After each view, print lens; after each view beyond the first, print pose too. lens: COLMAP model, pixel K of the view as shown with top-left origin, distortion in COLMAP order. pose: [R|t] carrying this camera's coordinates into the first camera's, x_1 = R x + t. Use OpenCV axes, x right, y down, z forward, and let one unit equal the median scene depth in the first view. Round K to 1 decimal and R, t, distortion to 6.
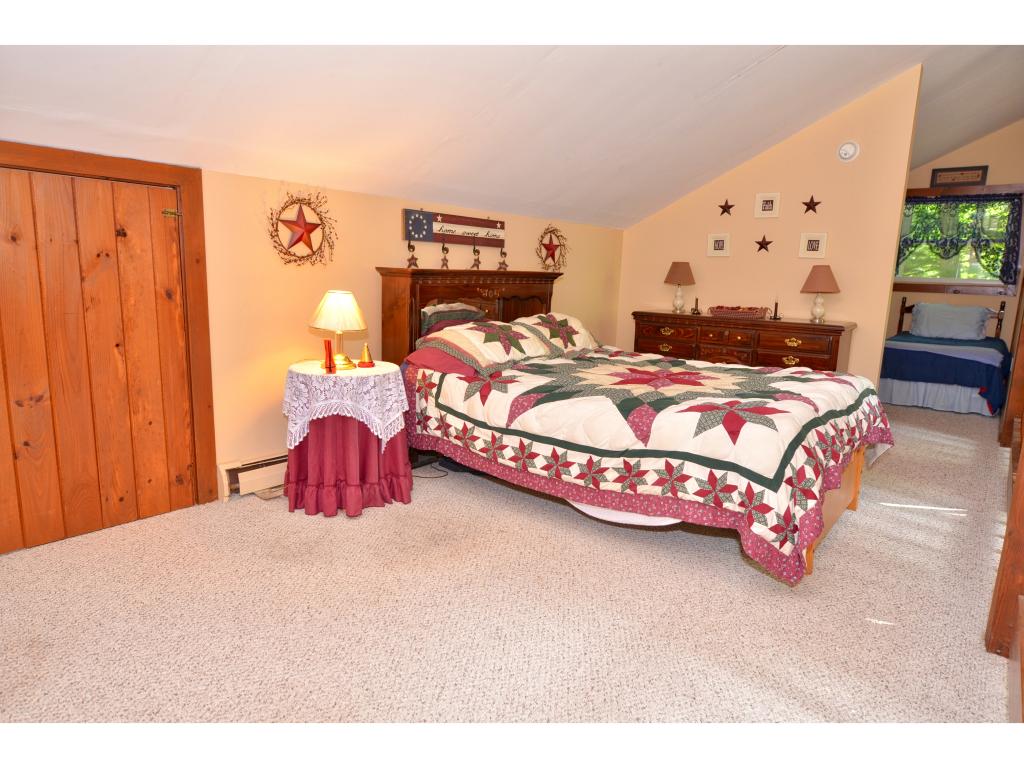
lens RADIAL K [[622.9, 0, 520.1], [0, 622.9, 383.8], [0, 0, 1]] dist [0.000782, -0.001907]
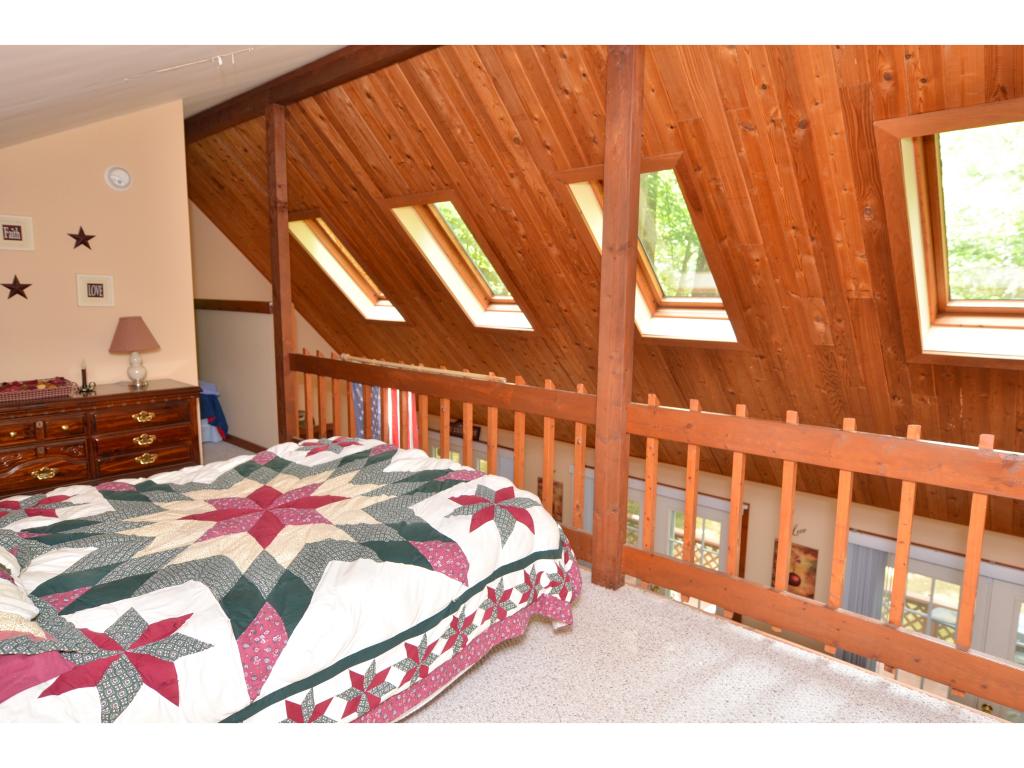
lens RADIAL K [[633.8, 0, 519.0], [0, 633.8, 383.9], [0, 0, 1]] dist [-0.001825, -0.001409]
pose [[0.068524, -0.167234, 0.983533, -0.483165], [0.168348, 0.973651, 0.153825, -0.233205], [-0.983343, 0.155035, 0.094872, 0.695773]]
